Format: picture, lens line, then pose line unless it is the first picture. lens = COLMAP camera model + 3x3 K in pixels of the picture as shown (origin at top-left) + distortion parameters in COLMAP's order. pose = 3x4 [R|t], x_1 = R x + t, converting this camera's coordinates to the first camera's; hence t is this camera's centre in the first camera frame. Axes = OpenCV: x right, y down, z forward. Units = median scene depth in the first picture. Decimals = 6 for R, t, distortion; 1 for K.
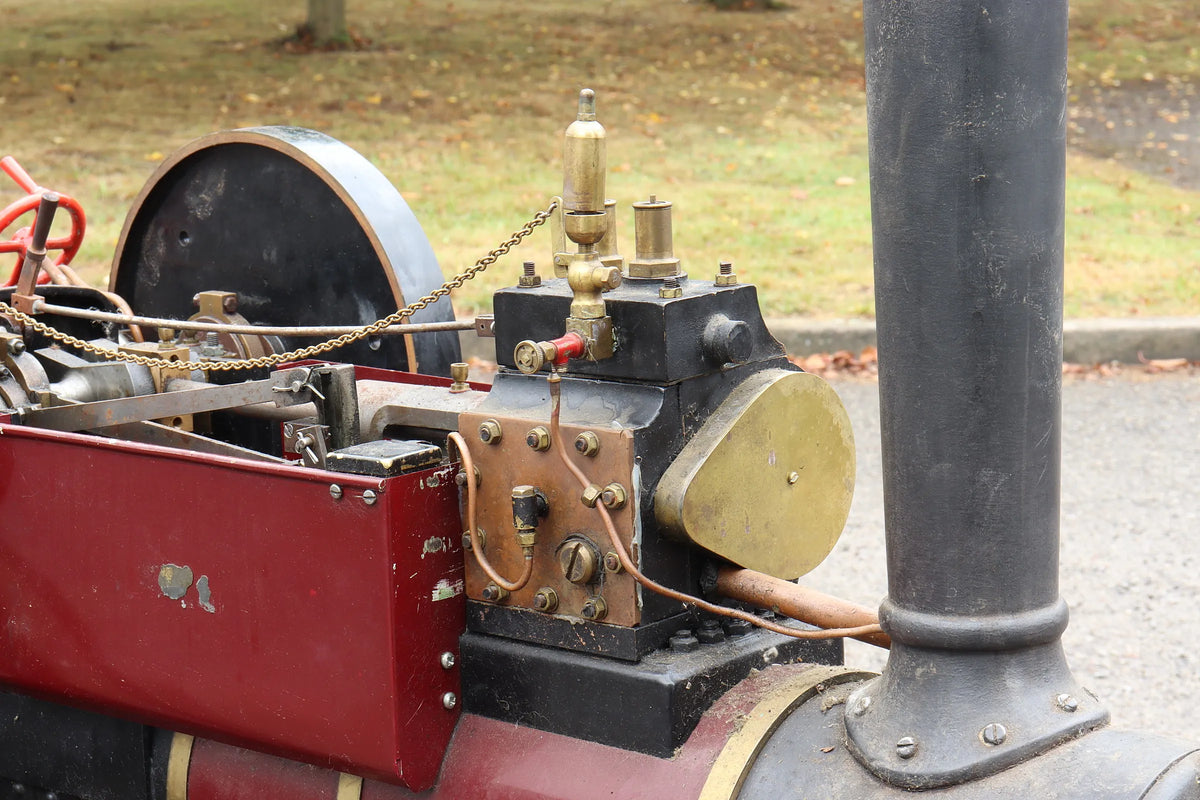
lens RADIAL K [[2645.0, 0, 600.0], [0, 2645.0, 400.0], [0, 0, 1]] dist [0.075629, -0.173869]
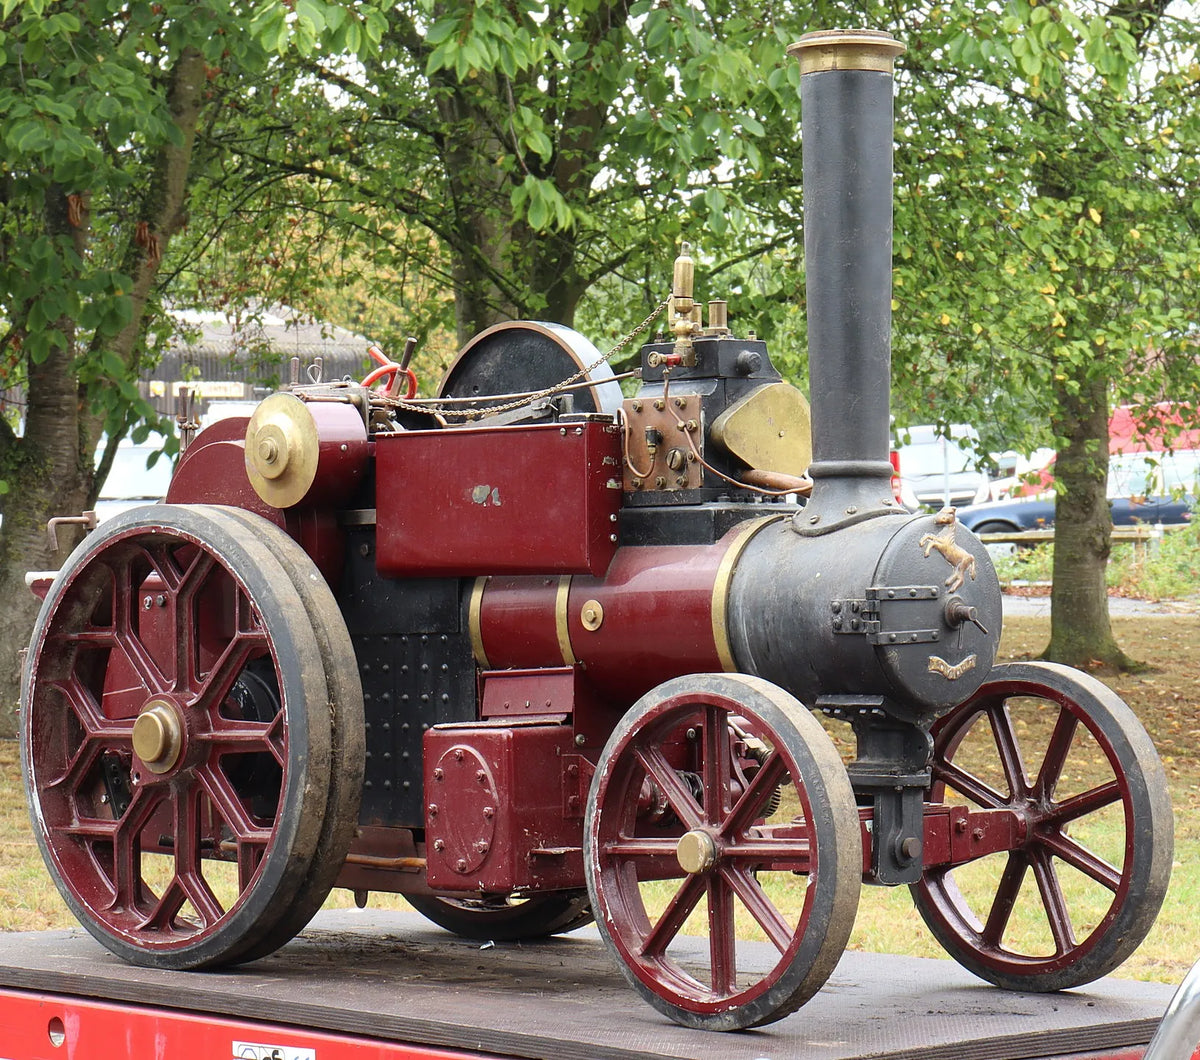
lens RADIAL K [[3763.2, 0, 600.0], [0, 3763.2, 530.0], [0, 0, 1]] dist [-0.074213, 0.204460]
pose [[0.996130, 0.021235, -0.085283, 0.189887], [-0.035943, 0.983943, -0.174825, 0.645187], [0.080201, 0.177214, 0.980899, -1.953264]]
